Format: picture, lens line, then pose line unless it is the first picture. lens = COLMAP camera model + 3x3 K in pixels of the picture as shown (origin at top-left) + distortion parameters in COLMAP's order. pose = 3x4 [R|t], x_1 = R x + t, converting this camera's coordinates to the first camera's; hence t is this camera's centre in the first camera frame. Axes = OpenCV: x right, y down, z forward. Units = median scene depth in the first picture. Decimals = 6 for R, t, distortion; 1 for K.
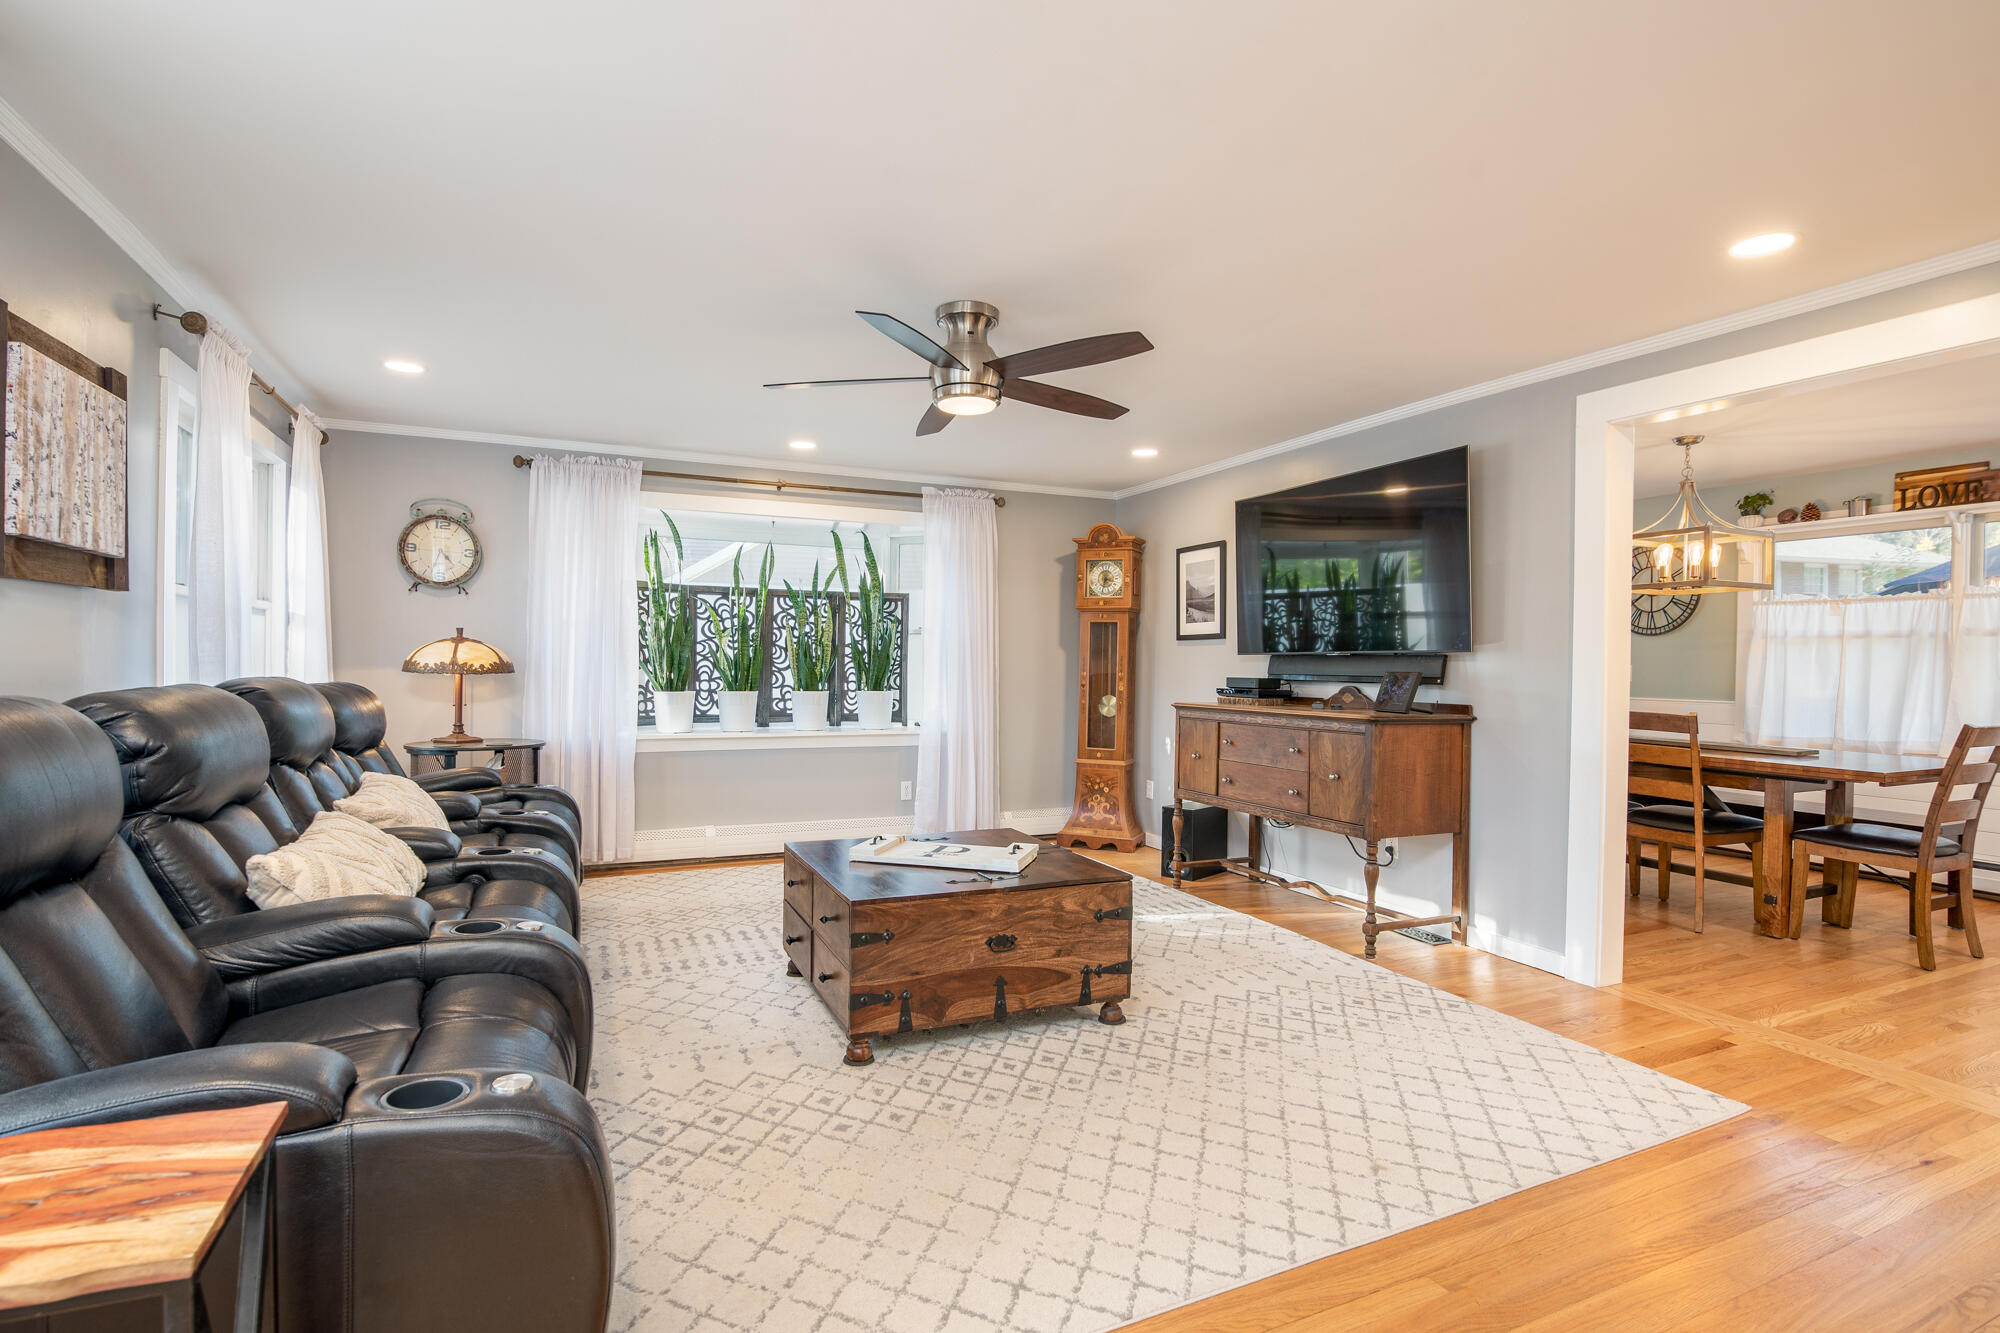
lens RADIAL K [[939.2, 0, 1000.6], [0, 939.2, 670.9], [0, 0, 1]] dist [-0.019523, 0.000304]
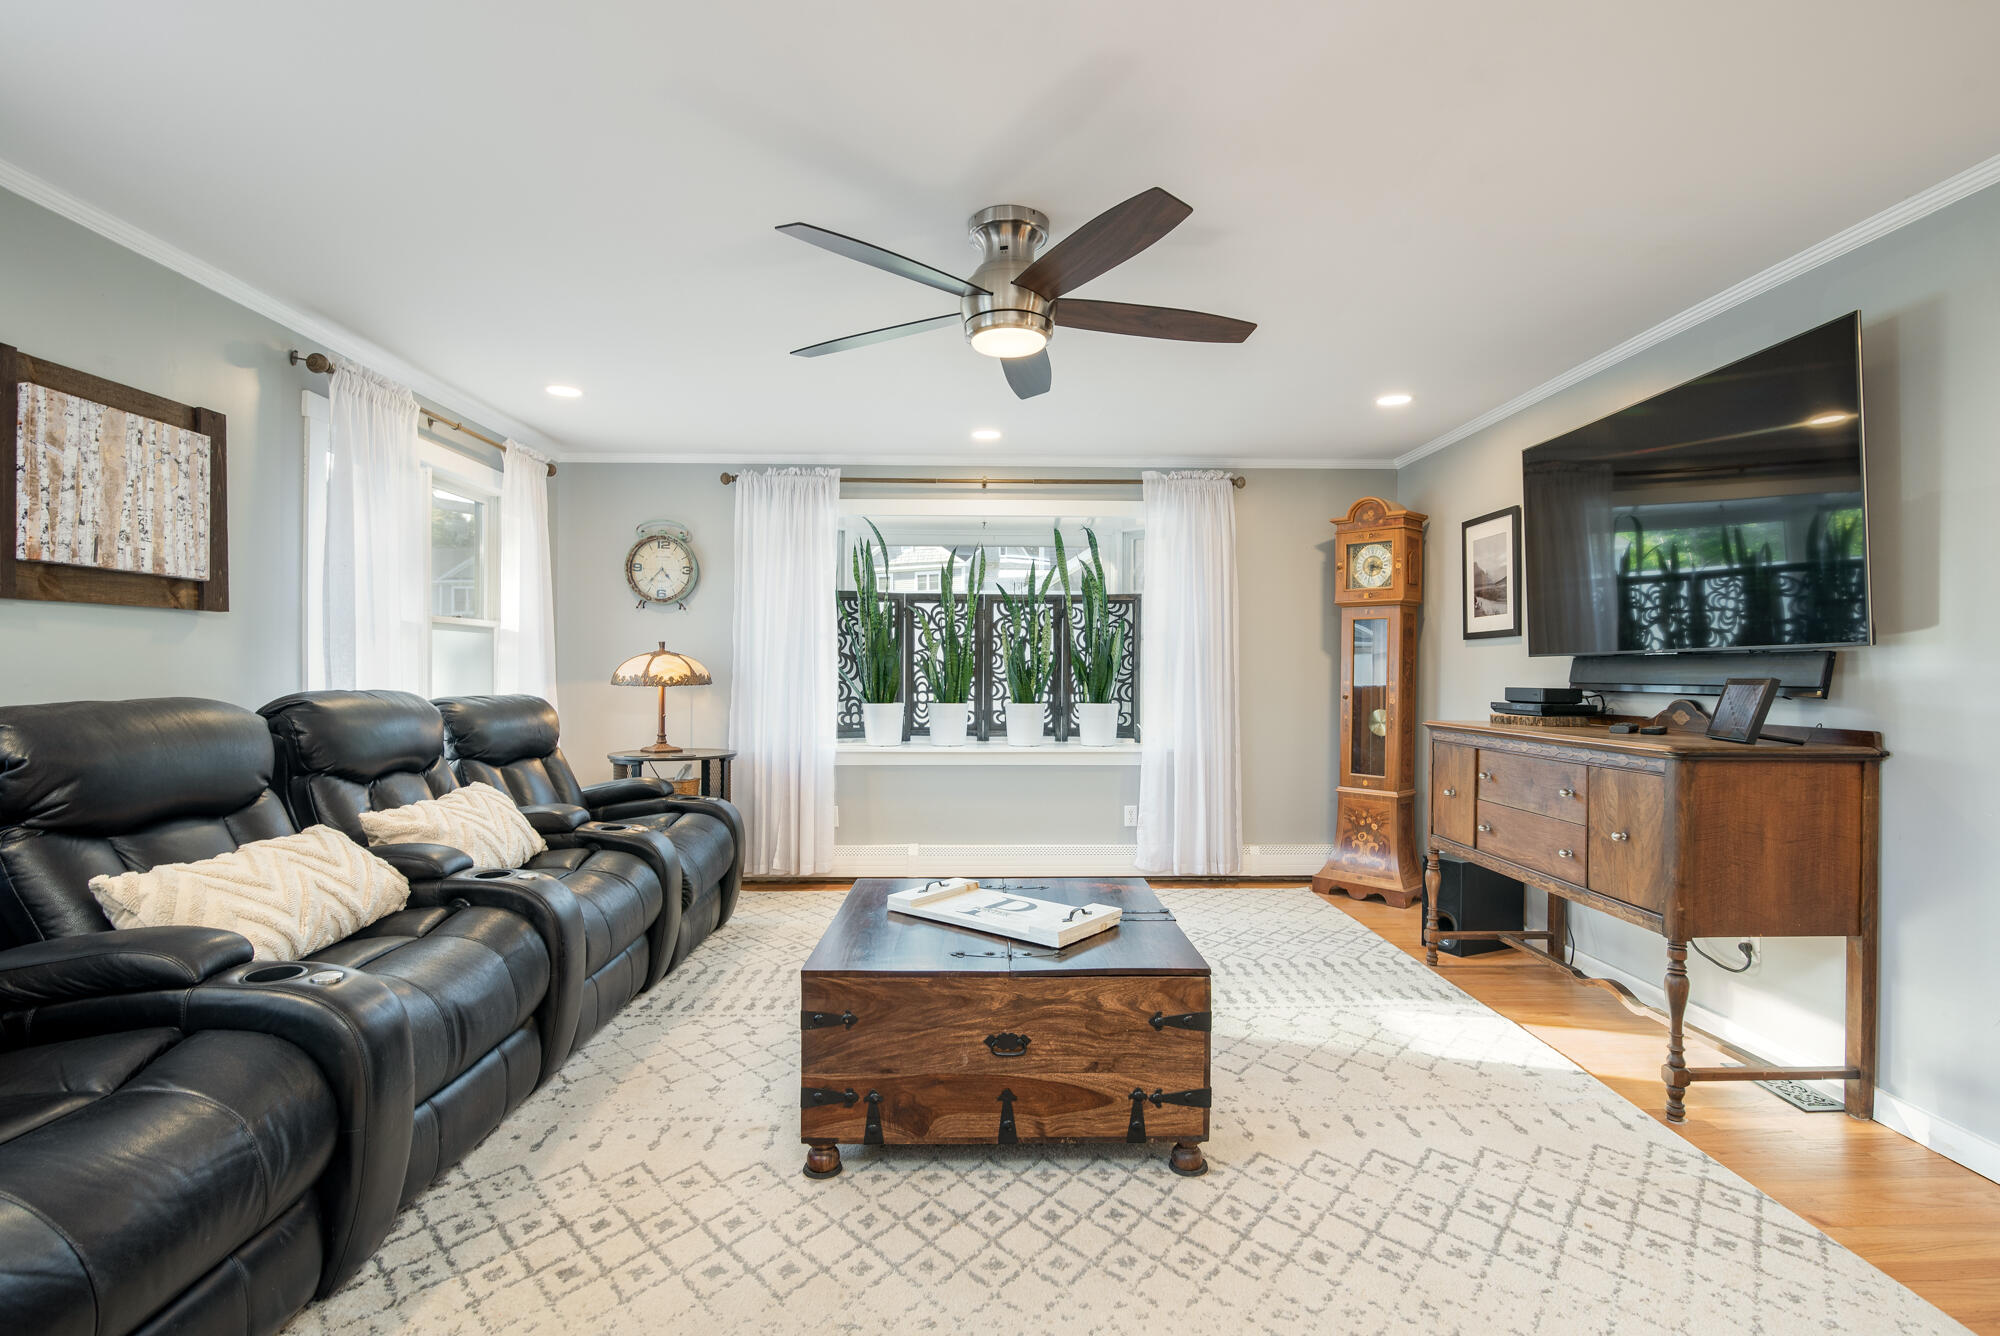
lens RADIAL K [[939.2, 0, 1000.6], [0, 939.2, 672.4], [0, 0, 1]] dist [-0.019523, 0.000304]
pose [[0.924640, -0.008280, -0.380753, 0.178221], [0.004873, 0.999939, -0.009910, 0.000409], [0.380812, 0.007308, 0.924624, 0.191673]]
